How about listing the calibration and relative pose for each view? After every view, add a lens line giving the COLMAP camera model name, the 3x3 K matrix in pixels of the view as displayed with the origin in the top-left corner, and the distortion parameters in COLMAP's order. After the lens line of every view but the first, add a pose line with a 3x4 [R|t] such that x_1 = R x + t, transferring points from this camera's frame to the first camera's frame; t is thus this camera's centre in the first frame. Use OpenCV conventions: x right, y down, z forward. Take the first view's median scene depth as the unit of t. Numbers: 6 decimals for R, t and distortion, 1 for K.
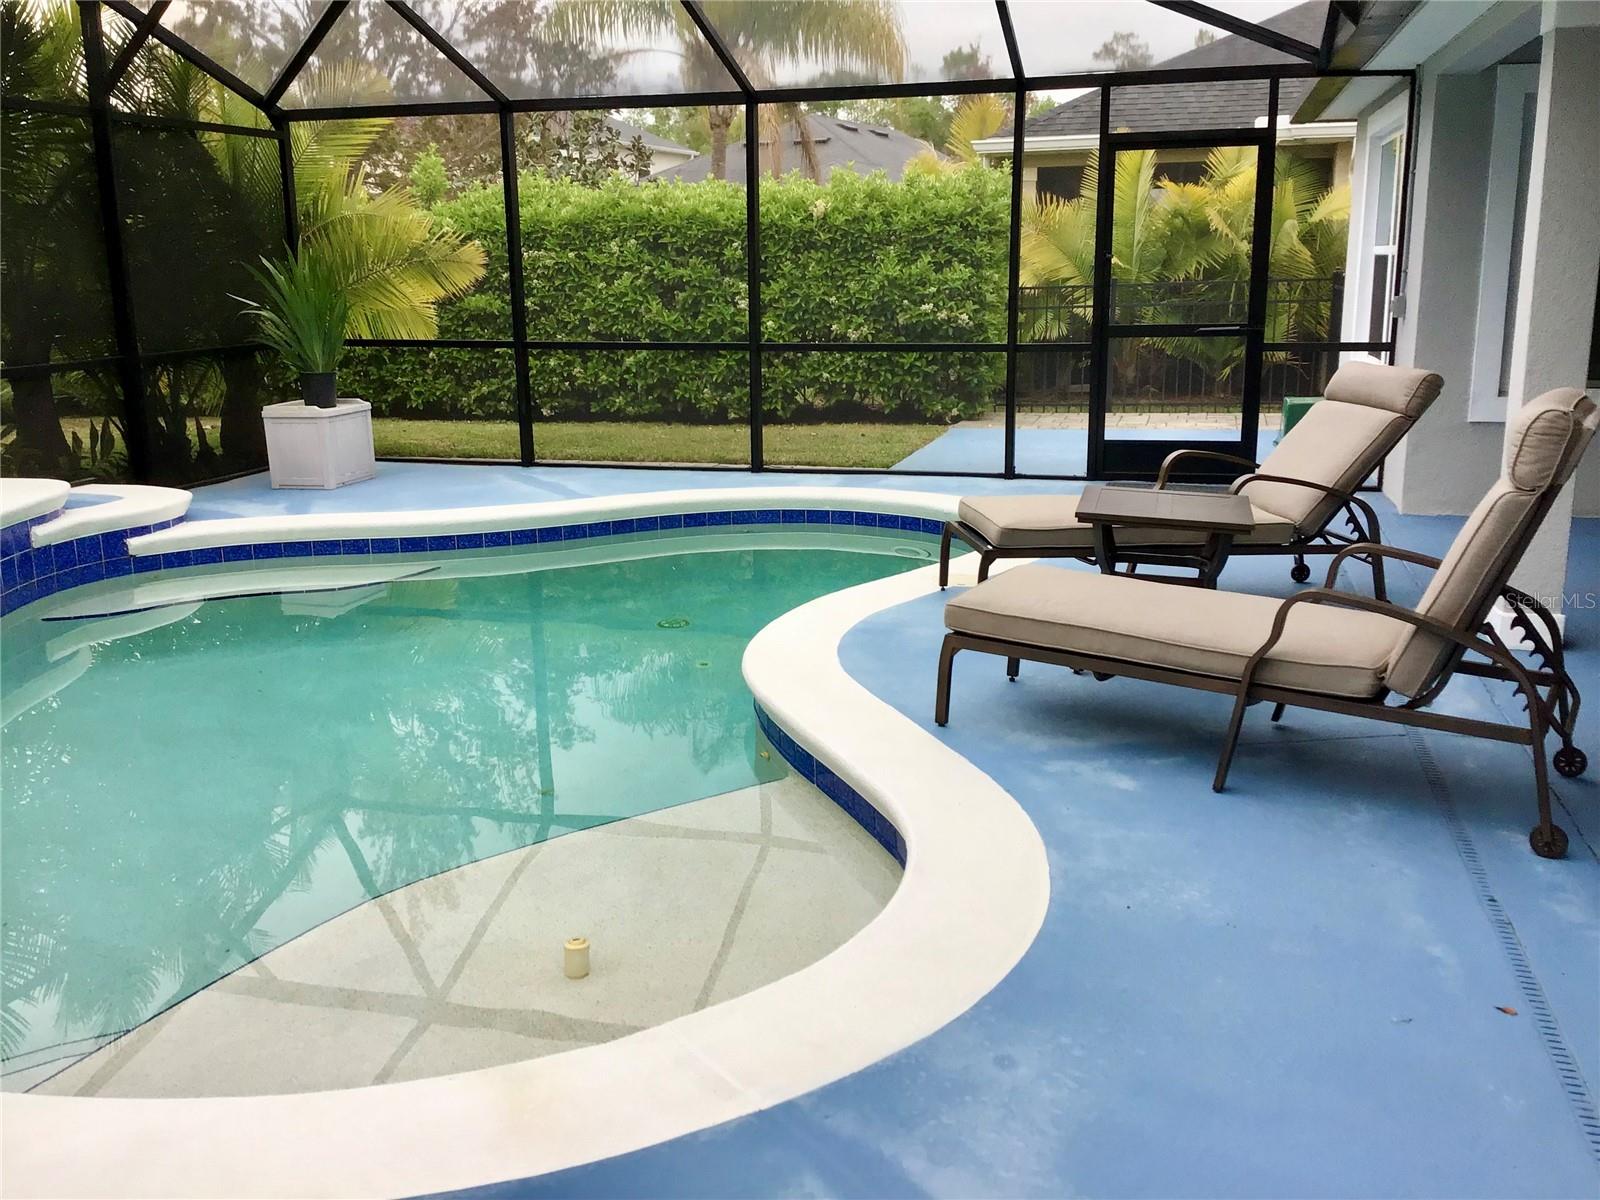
lens RADIAL K [[1444.1, 0, 803.7], [0, 1444.1, 595.6], [0, 0, 1]] dist [0.124108, -0.233414]
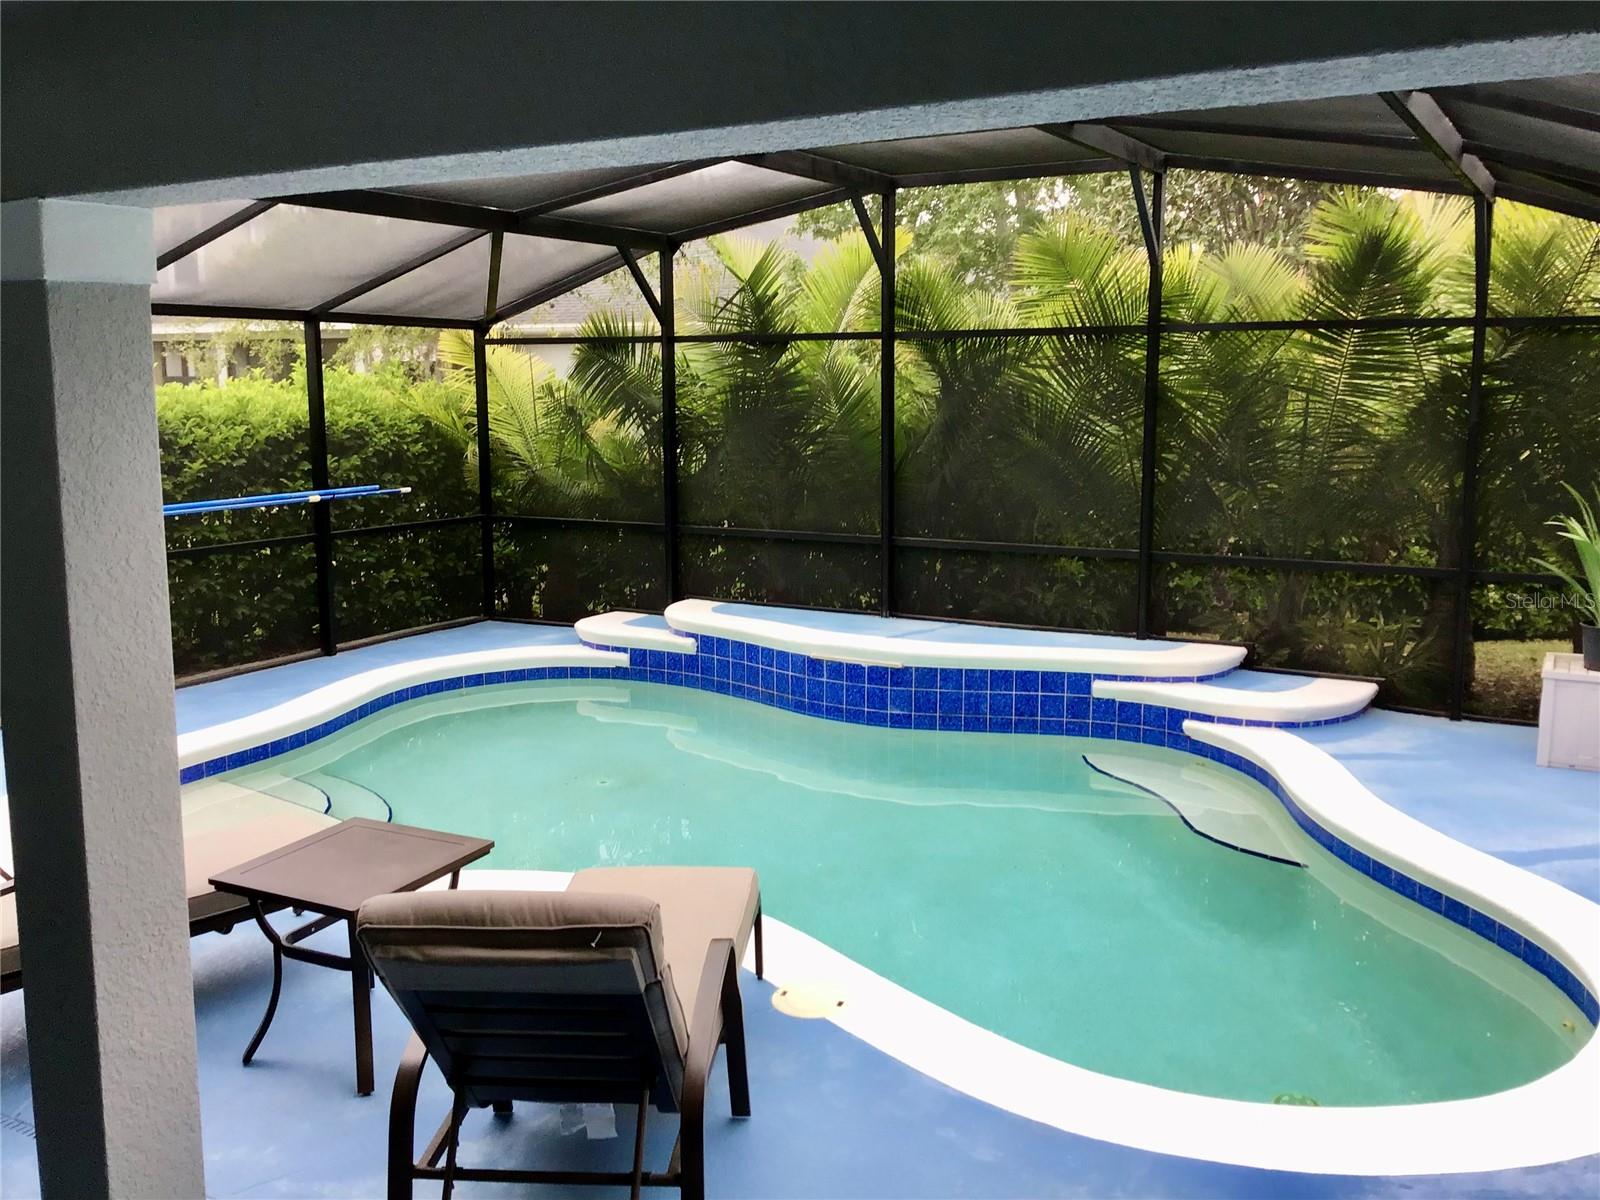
lens RADIAL K [[1444.1, 0, 803.7], [0, 1444.1, 595.6], [0, 0, 1]] dist [0.124108, -0.233414]
pose [[-0.244733, 0.160652, -0.956189, 0.401068], [-0.215914, 0.952385, 0.215275, -0.186374], [0.945244, 0.259139, -0.198393, 0.563502]]
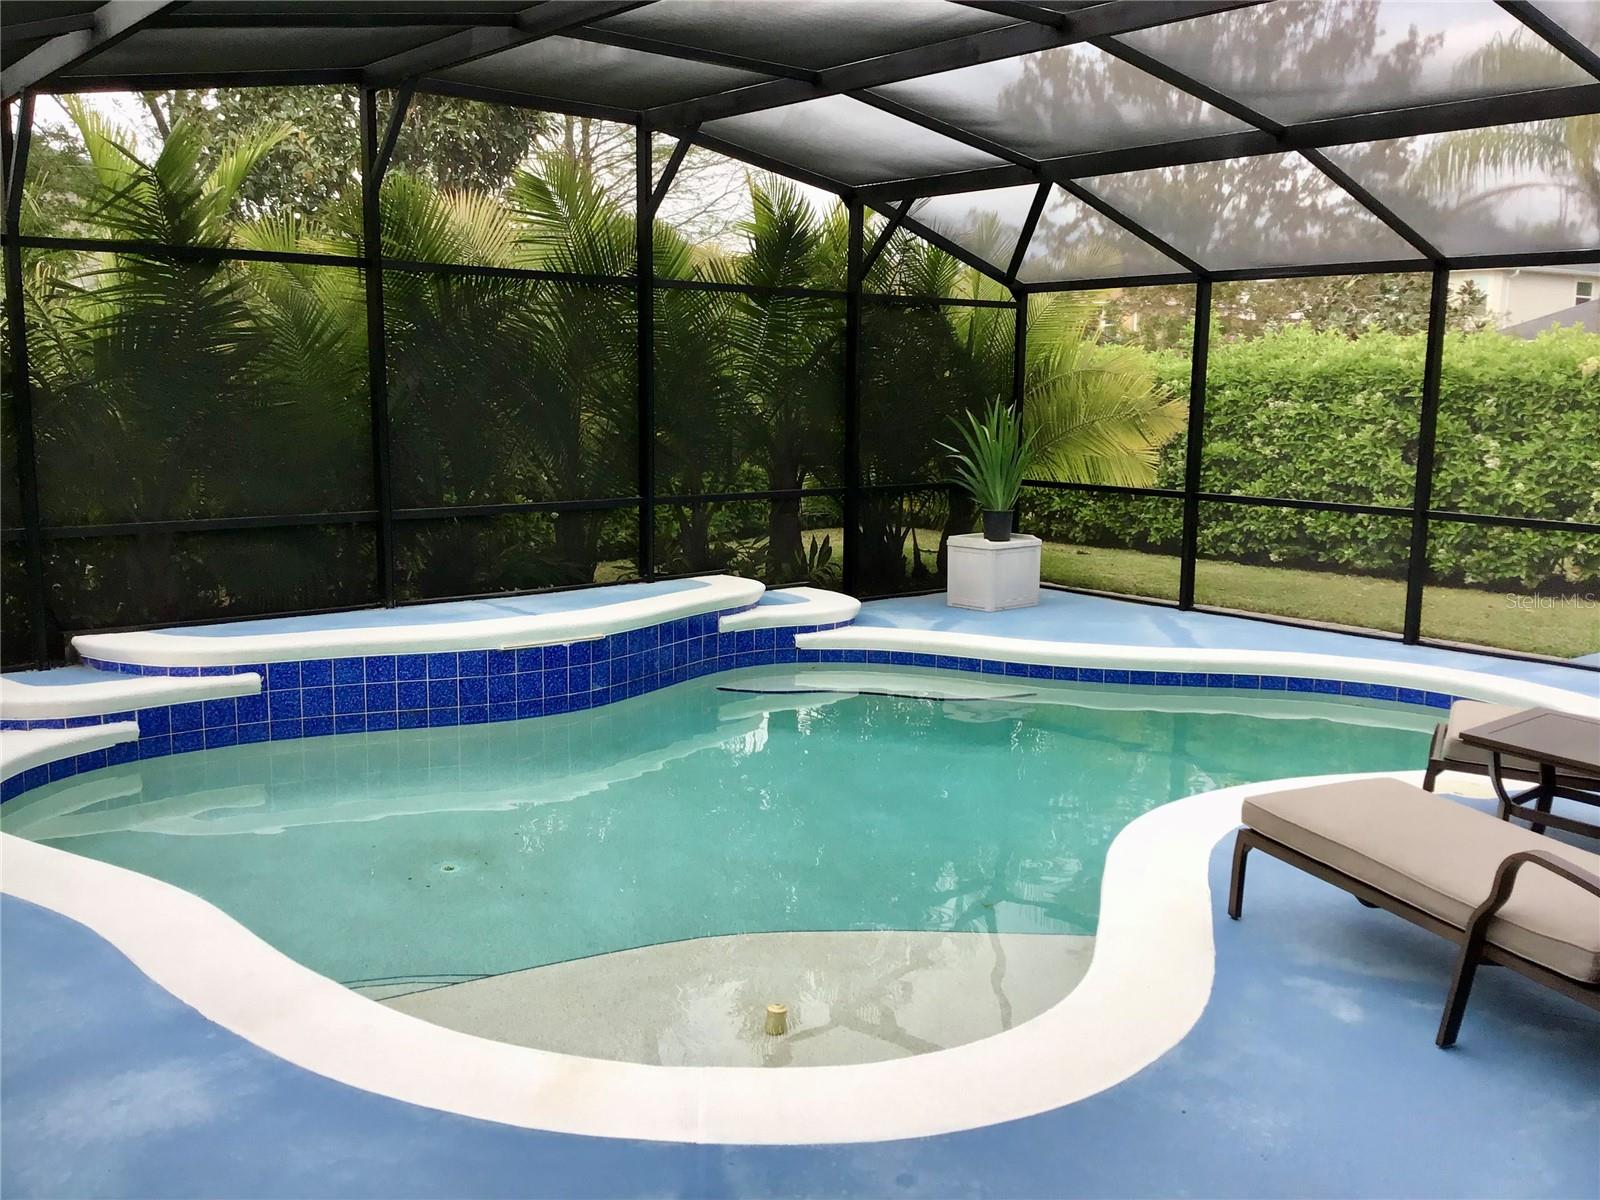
lens RADIAL K [[1444.1, 0, 803.7], [0, 1444.1, 595.6], [0, 0, 1]] dist [0.124108, -0.233414]
pose [[0.818681, 0.108432, -0.563918, 0.147235], [-0.153363, 0.987627, -0.032743, -0.019654], [0.553390, 0.113290, 0.825181, -0.013583]]
